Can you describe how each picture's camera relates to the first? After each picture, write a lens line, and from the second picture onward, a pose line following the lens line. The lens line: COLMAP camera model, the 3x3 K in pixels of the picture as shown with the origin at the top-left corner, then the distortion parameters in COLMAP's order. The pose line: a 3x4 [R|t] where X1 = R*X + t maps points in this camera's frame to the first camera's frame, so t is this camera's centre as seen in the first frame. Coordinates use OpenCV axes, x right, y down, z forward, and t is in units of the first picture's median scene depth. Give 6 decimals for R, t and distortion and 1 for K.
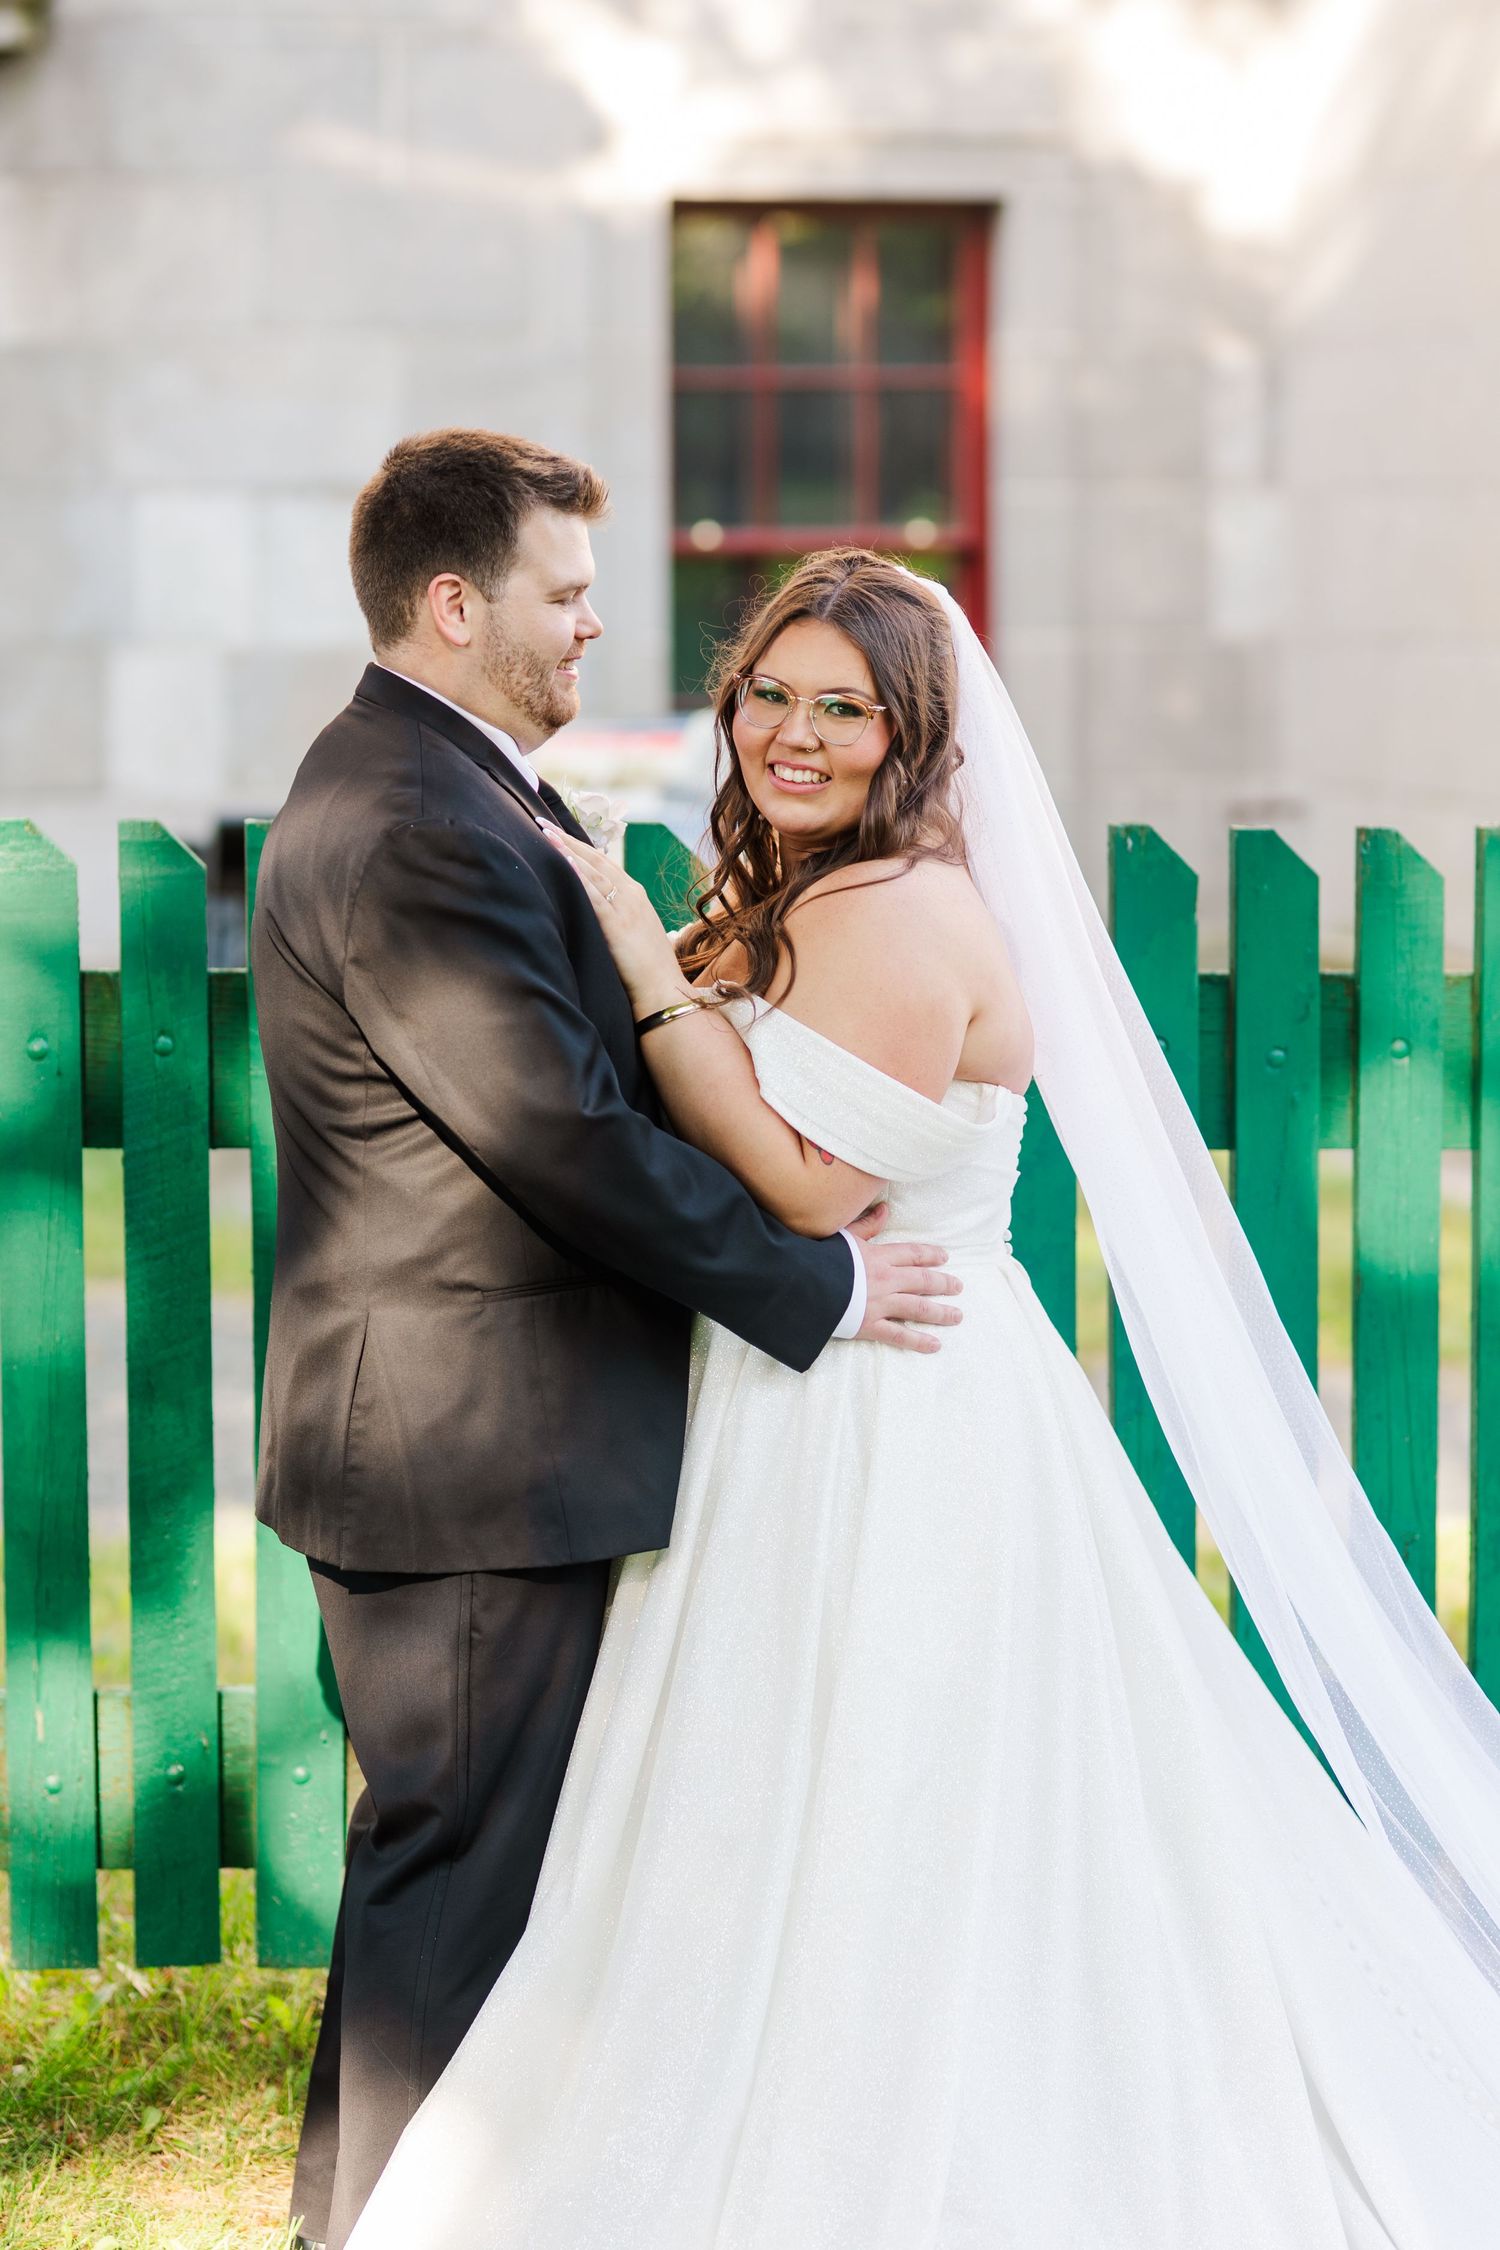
lens RADIAL K [[5307.5, 0, 758.2], [0, 5307.5, 1066.5], [0, 0, 1]] dist [0.037754, -0.101794]
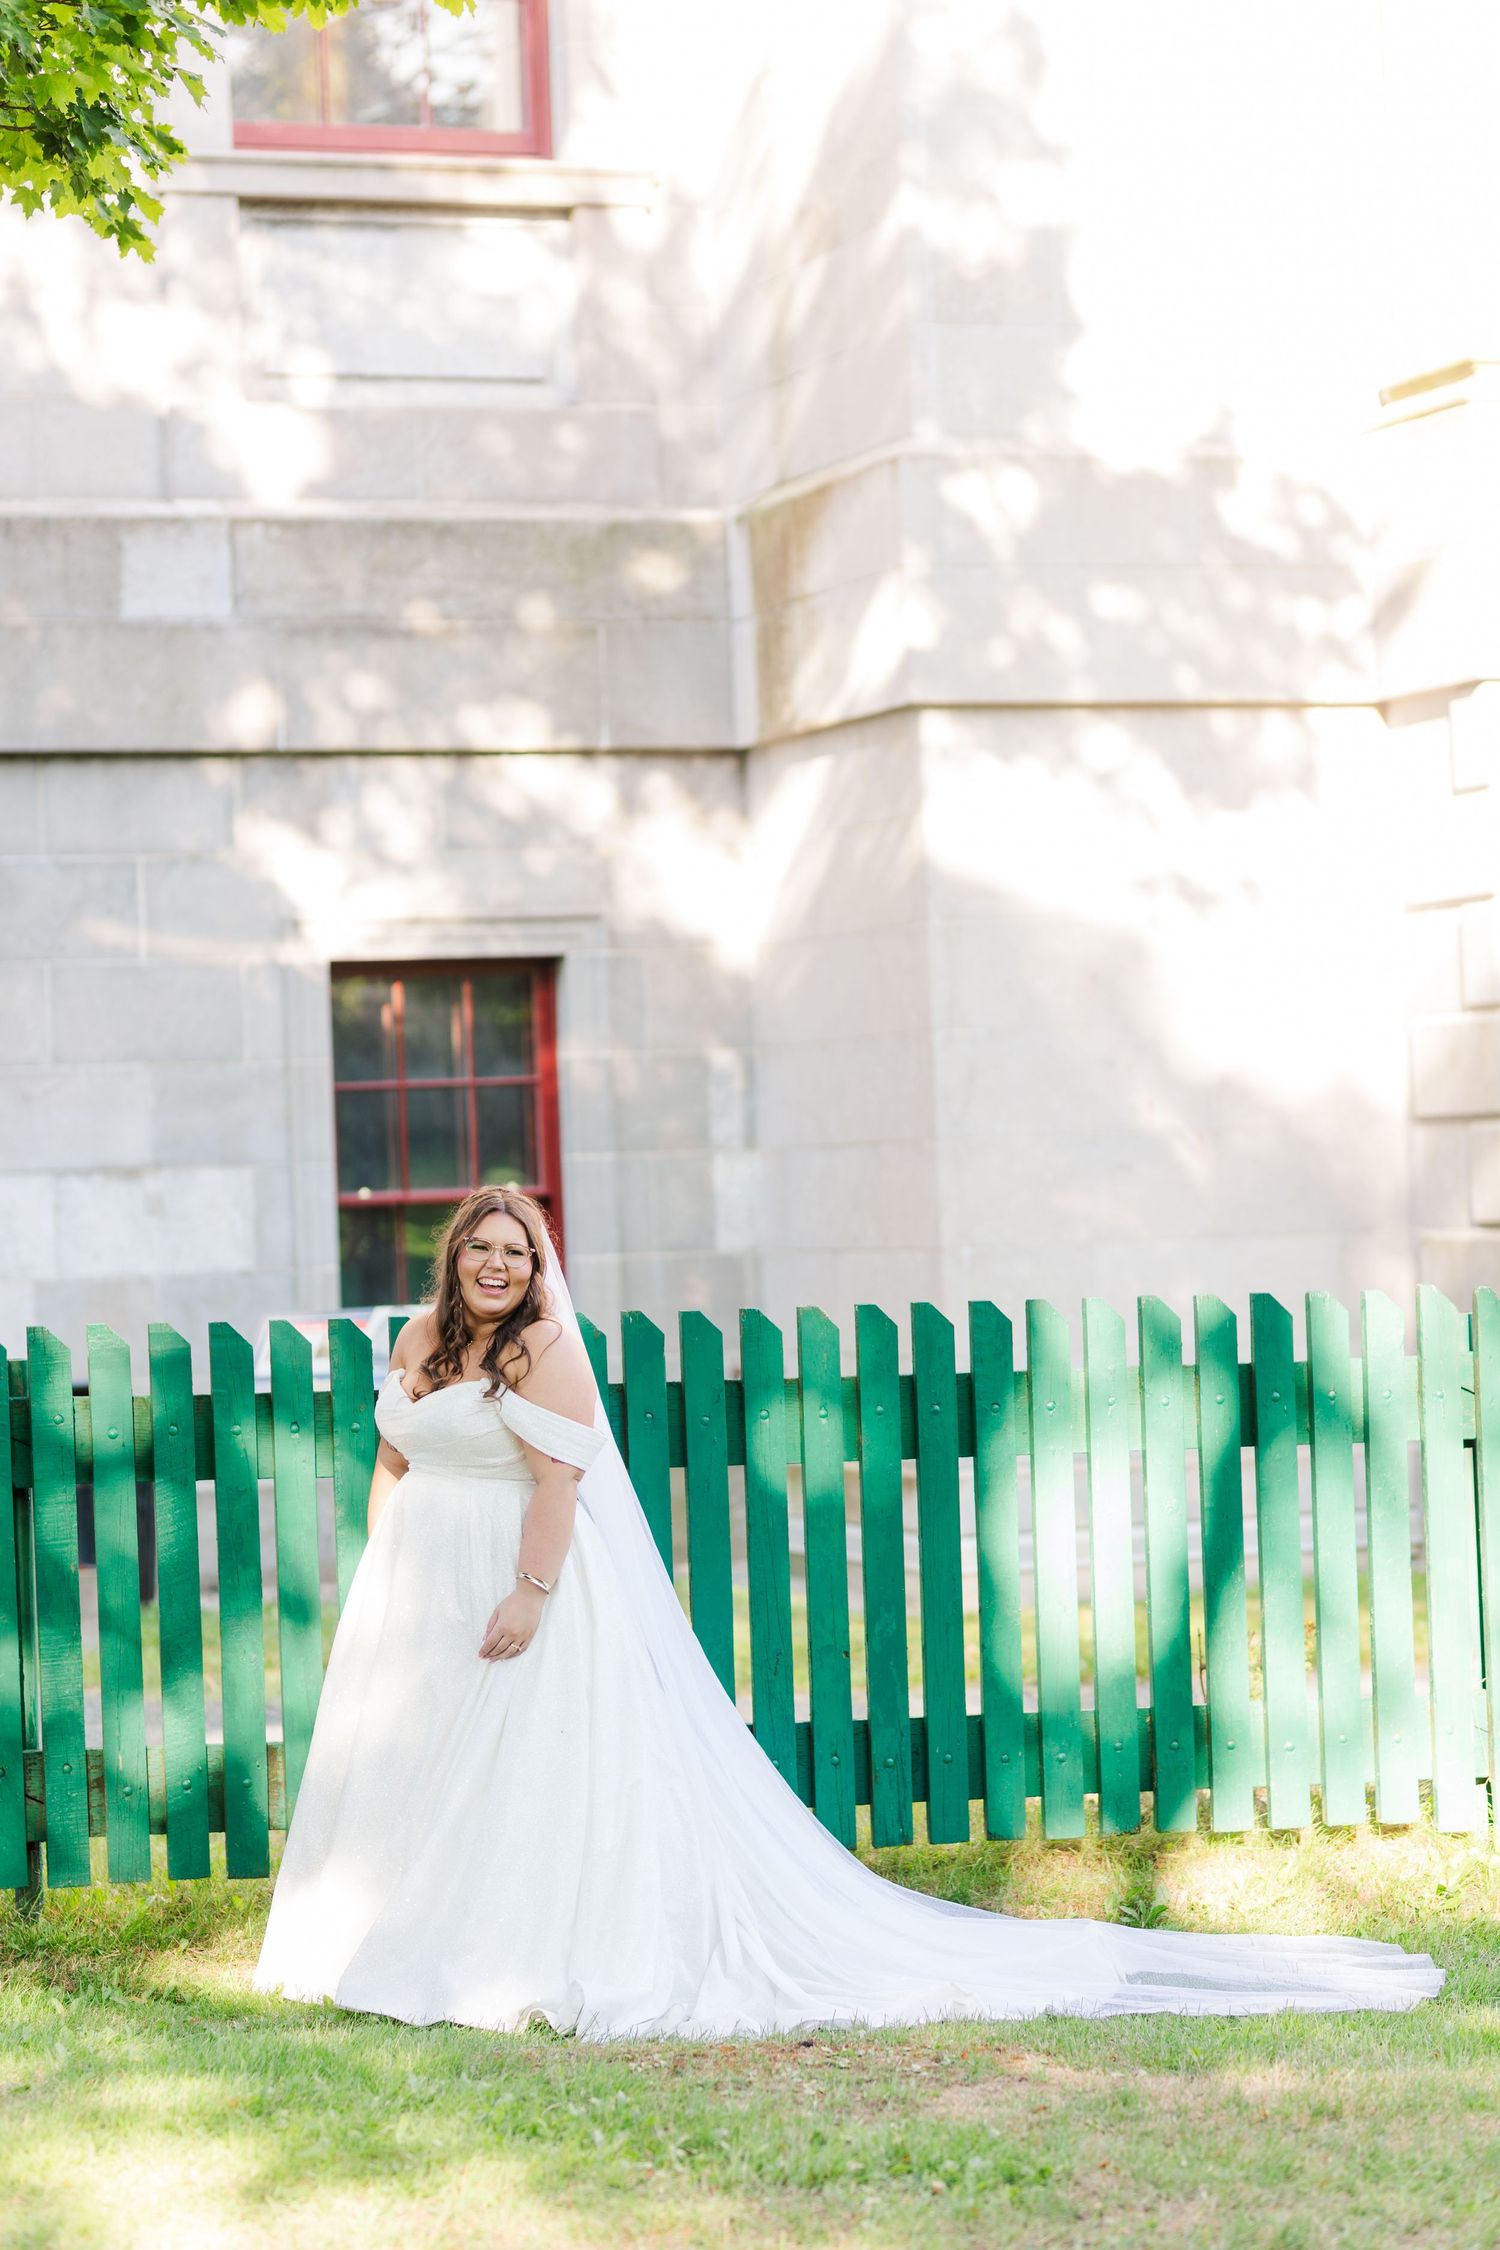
lens RADIAL K [[5369.3, 0, 750.0], [0, 5369.3, 1125.0], [0, 0, 1]] dist [-0.017538, -0.400430]
pose [[0.996533, -0.026614, 0.078823, -0.051780], [0.035334, 0.993148, -0.111390, 0.125092], [-0.075318, 0.113789, 0.990646, -1.175005]]
